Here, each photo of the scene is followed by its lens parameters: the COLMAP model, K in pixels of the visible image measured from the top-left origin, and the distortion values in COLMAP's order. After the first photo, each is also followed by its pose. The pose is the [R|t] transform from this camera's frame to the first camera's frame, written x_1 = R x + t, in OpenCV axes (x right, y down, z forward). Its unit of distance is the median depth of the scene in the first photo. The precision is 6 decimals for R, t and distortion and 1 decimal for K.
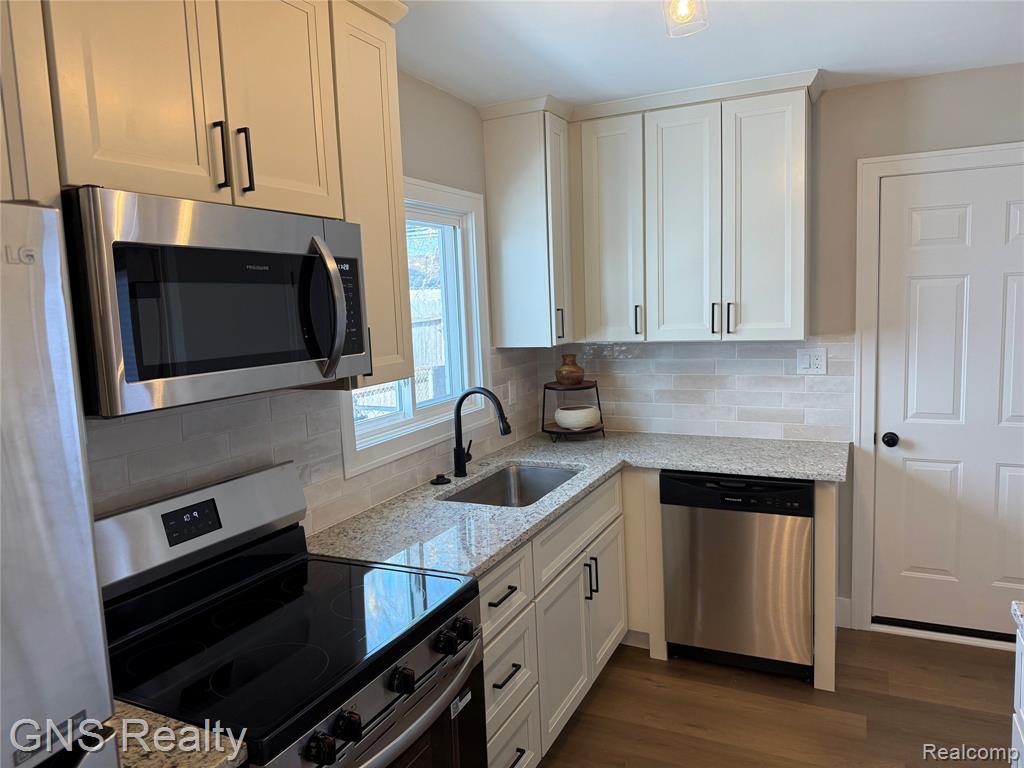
lens RADIAL K [[723.4, 0, 516.9], [0, 723.4, 381.1], [0, 0, 1]] dist [0.079953, -0.079286]
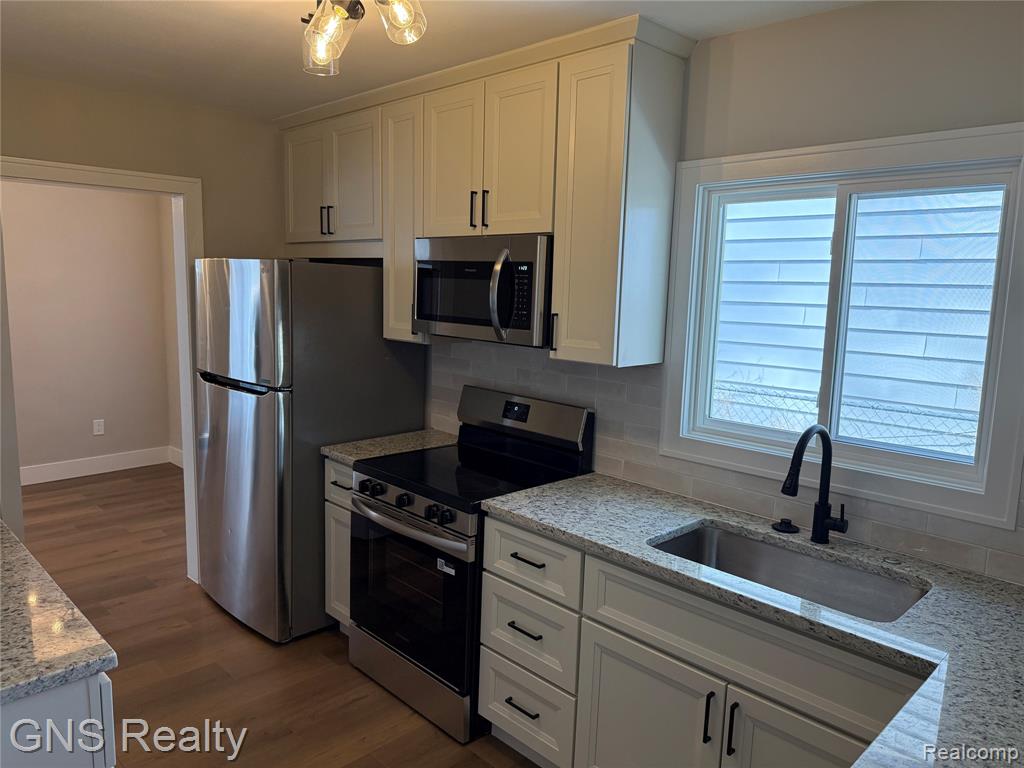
lens RADIAL K [[723.4, 0, 516.9], [0, 723.4, 381.1], [0, 0, 1]] dist [0.079953, -0.079286]
pose [[-0.350134, 0.152634, -0.924180, 0.844948], [-0.123662, 0.970466, 0.207129, -0.176338], [0.928501, 0.186809, -0.320918, 1.111931]]
